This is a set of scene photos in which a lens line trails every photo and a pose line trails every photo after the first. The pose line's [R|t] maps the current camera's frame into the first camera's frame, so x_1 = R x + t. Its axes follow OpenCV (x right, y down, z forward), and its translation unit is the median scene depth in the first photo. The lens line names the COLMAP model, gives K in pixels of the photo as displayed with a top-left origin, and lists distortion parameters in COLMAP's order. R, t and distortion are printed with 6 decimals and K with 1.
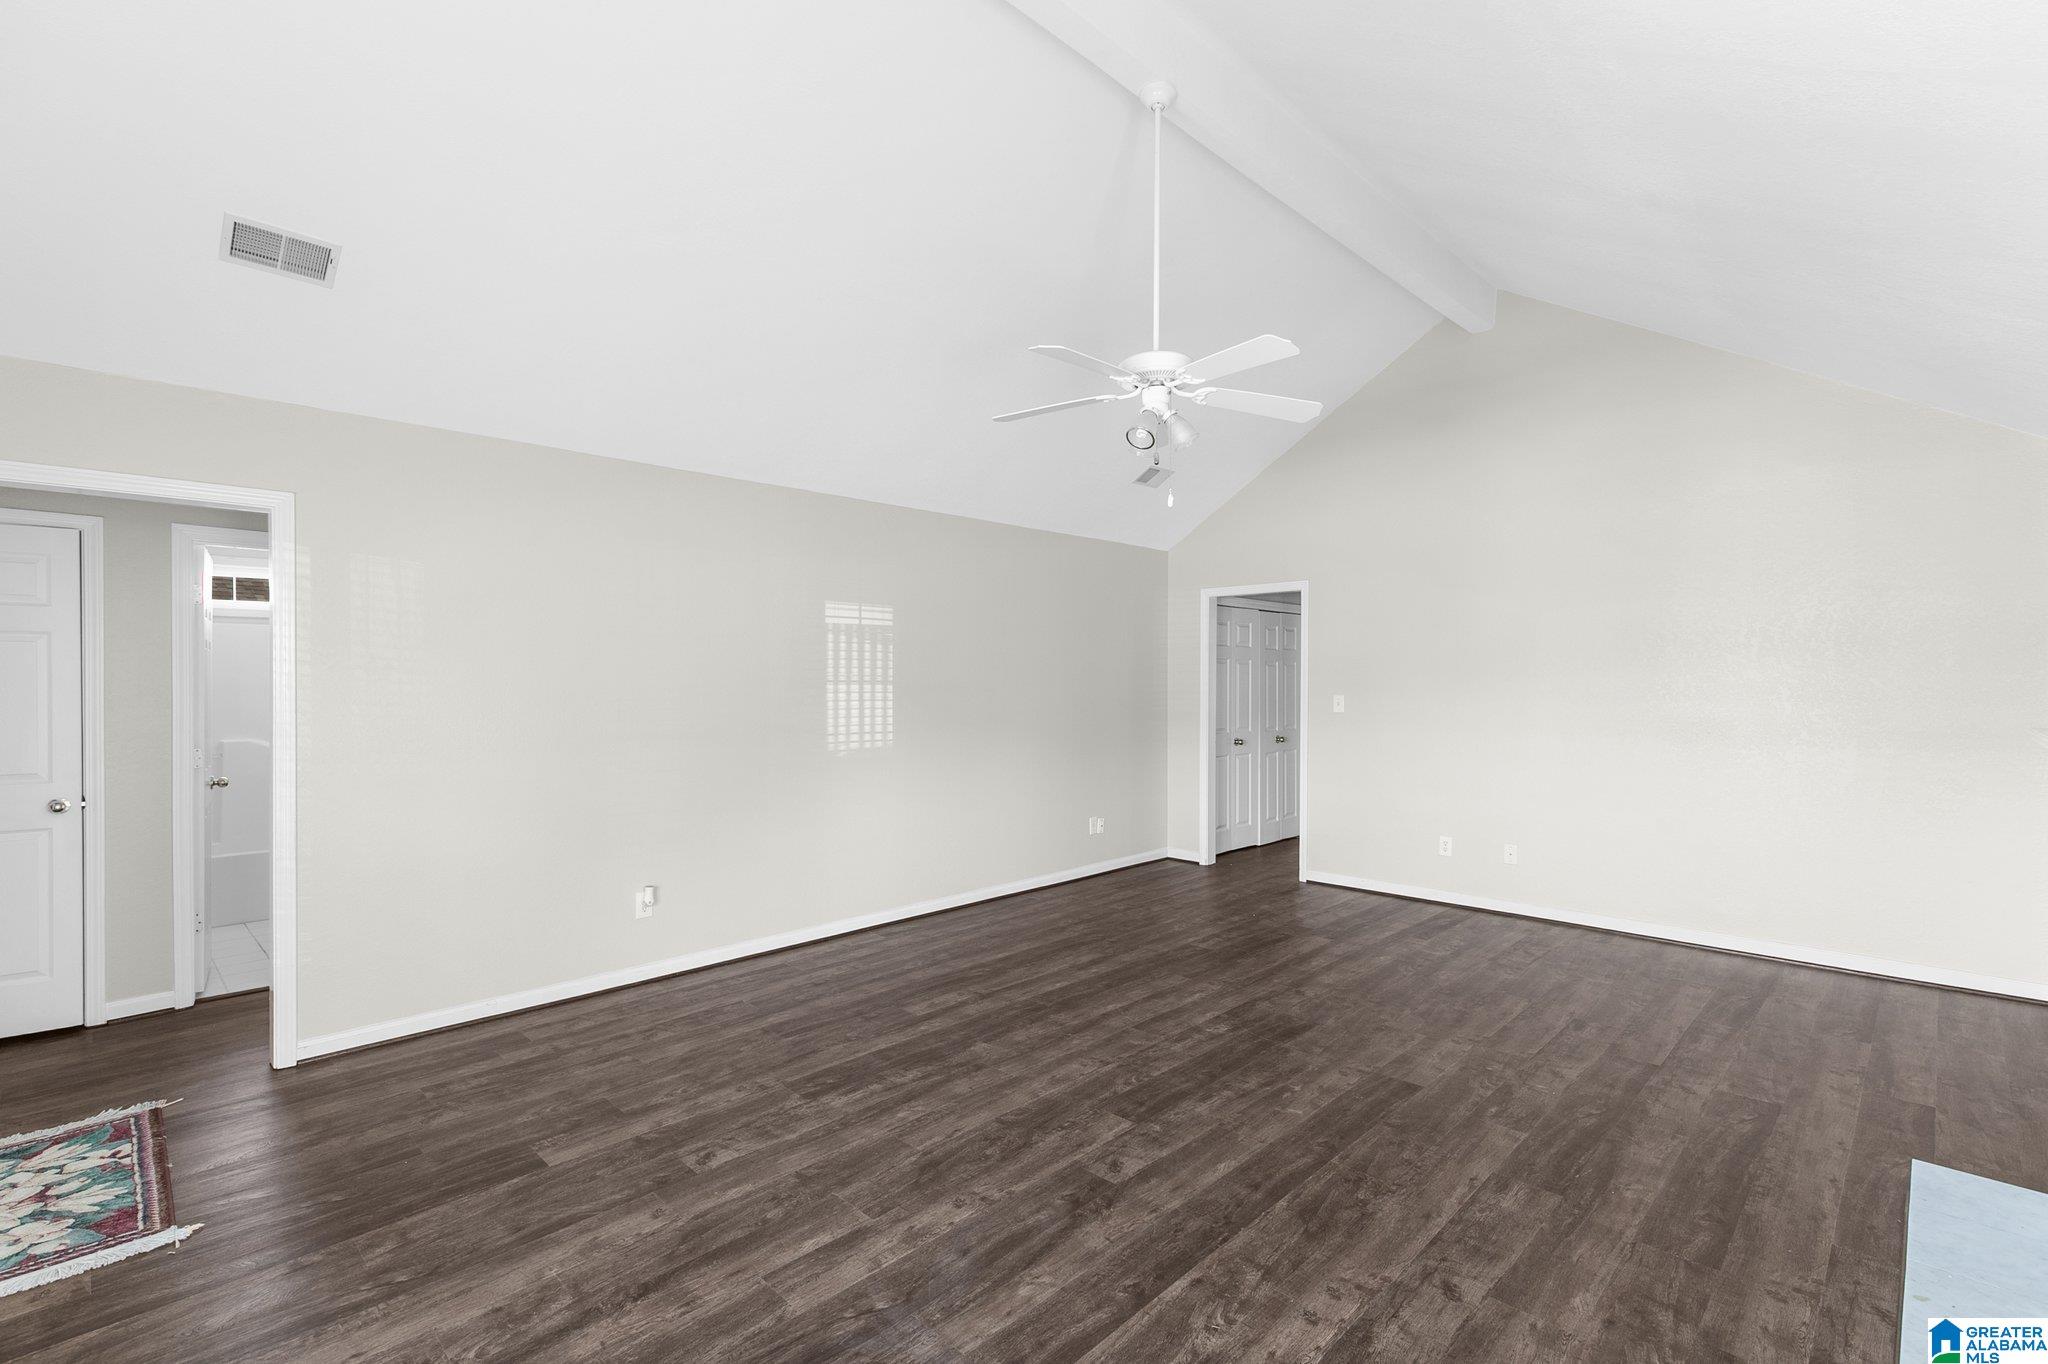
lens RADIAL K [[928.0, 0, 1033.7], [0, 928.0, 680.5], [0, 0, 1]] dist [0.007067, -0.000368]
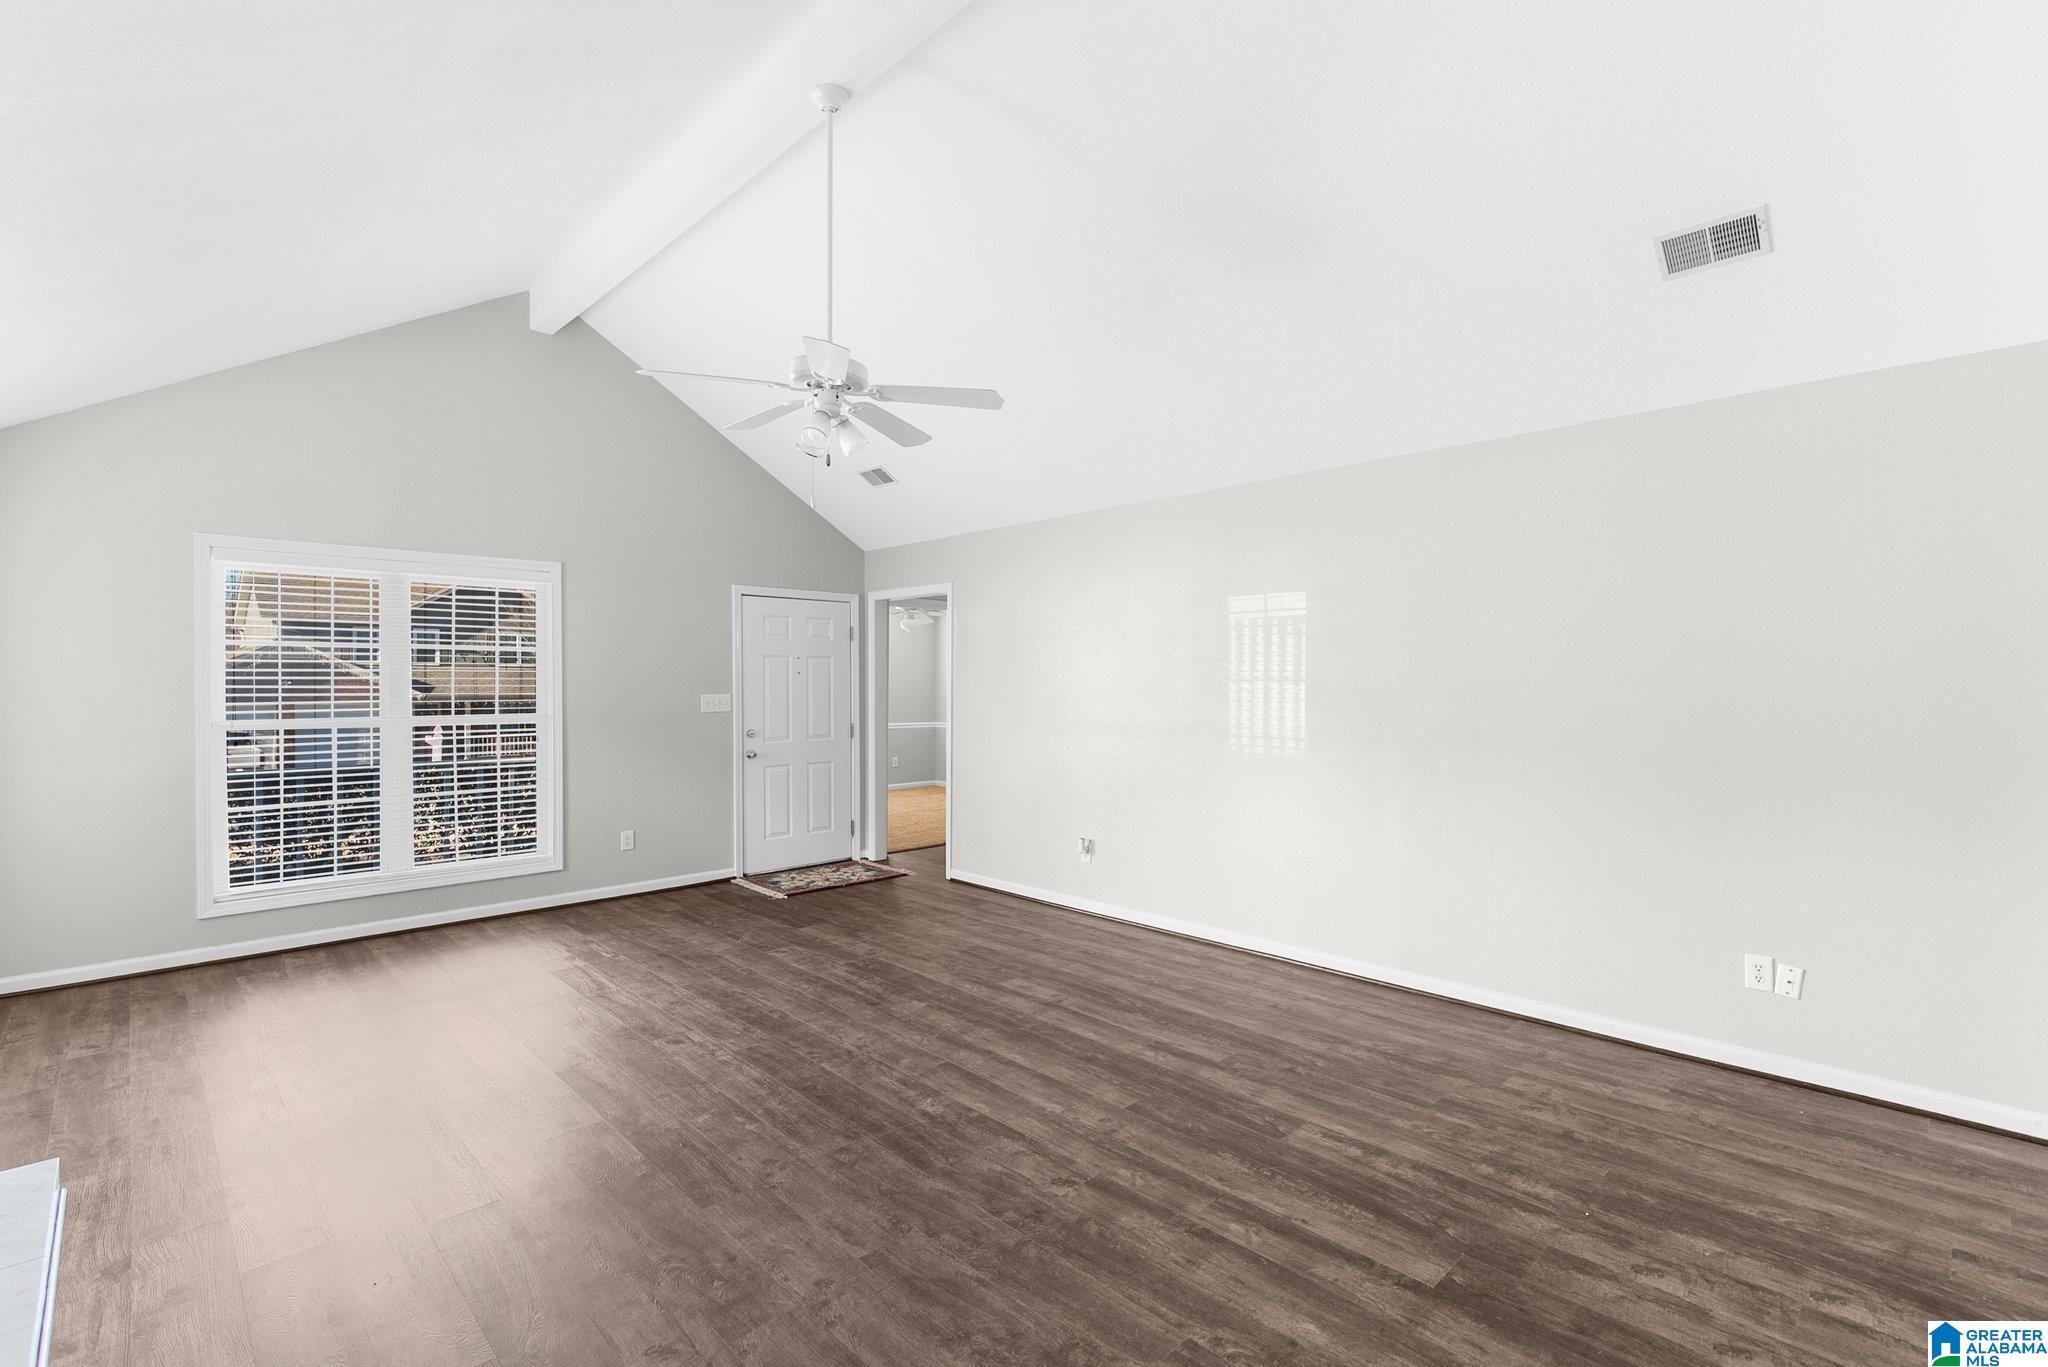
lens RADIAL K [[928.0, 0, 1027.3], [0, 928.0, 690.6], [0, 0, 1]] dist [0.007067, -0.000368]
pose [[-0.029883, 0.013039, -0.999468, 0.929456], [0.001534, 0.999914, 0.012999, -0.000621], [0.999552, -0.001145, -0.029901, 1.023006]]
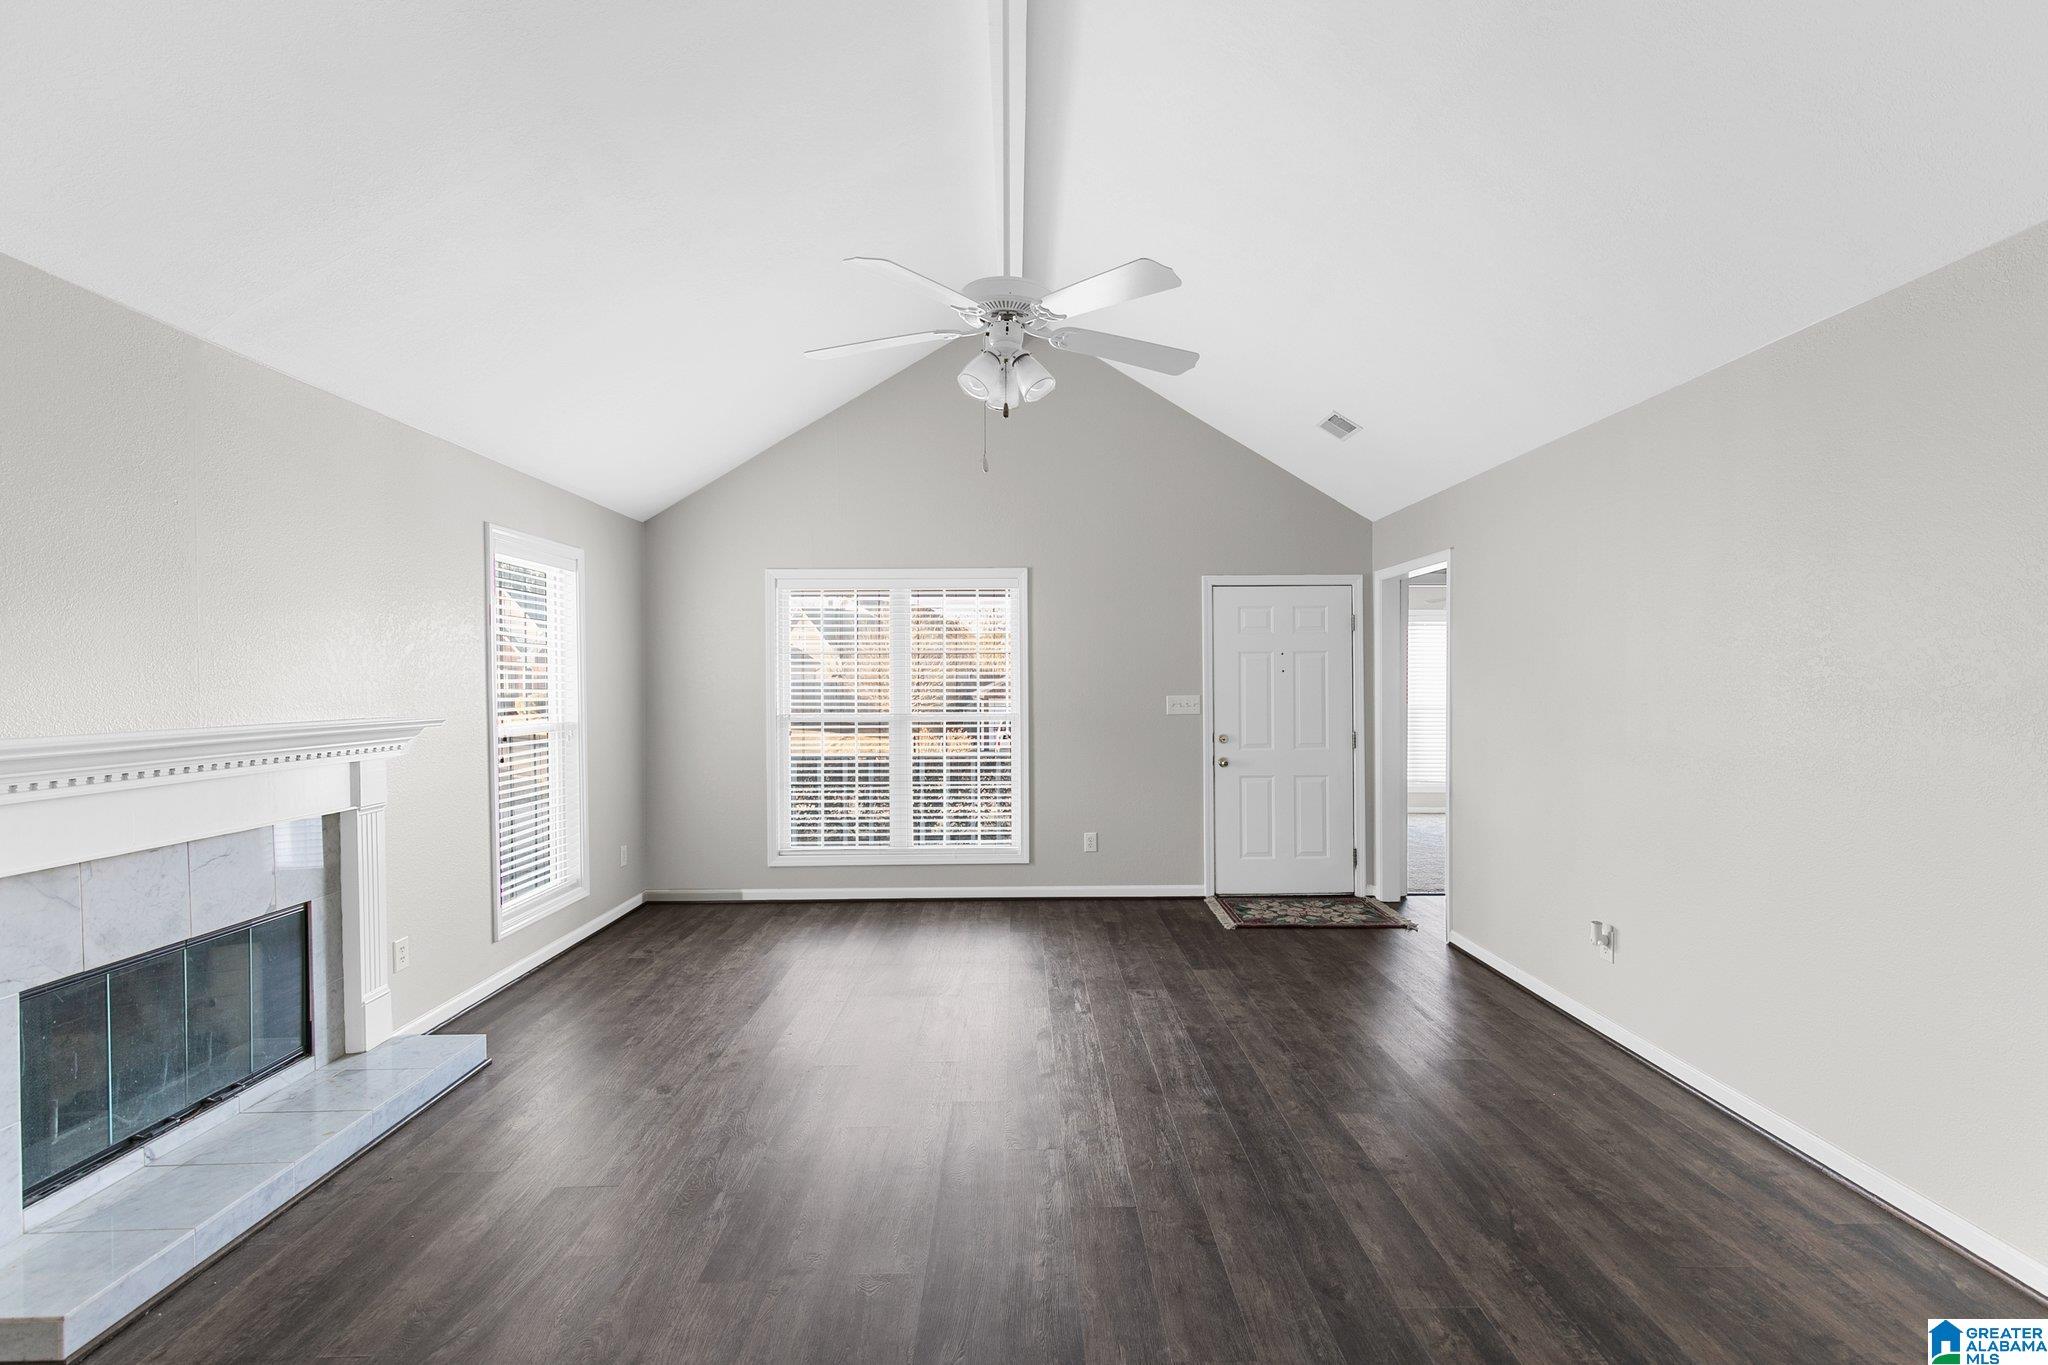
lens RADIAL K [[928.0, 0, 1021.5], [0, 928.0, 681.8], [0, 0, 1]] dist [0.007067, -0.000368]
pose [[-0.710156, 0.007660, -0.704003, 0.576596], [0.008921, 0.999958, 0.001881, -0.000791], [0.703988, -0.004945, -0.710195, 1.309055]]
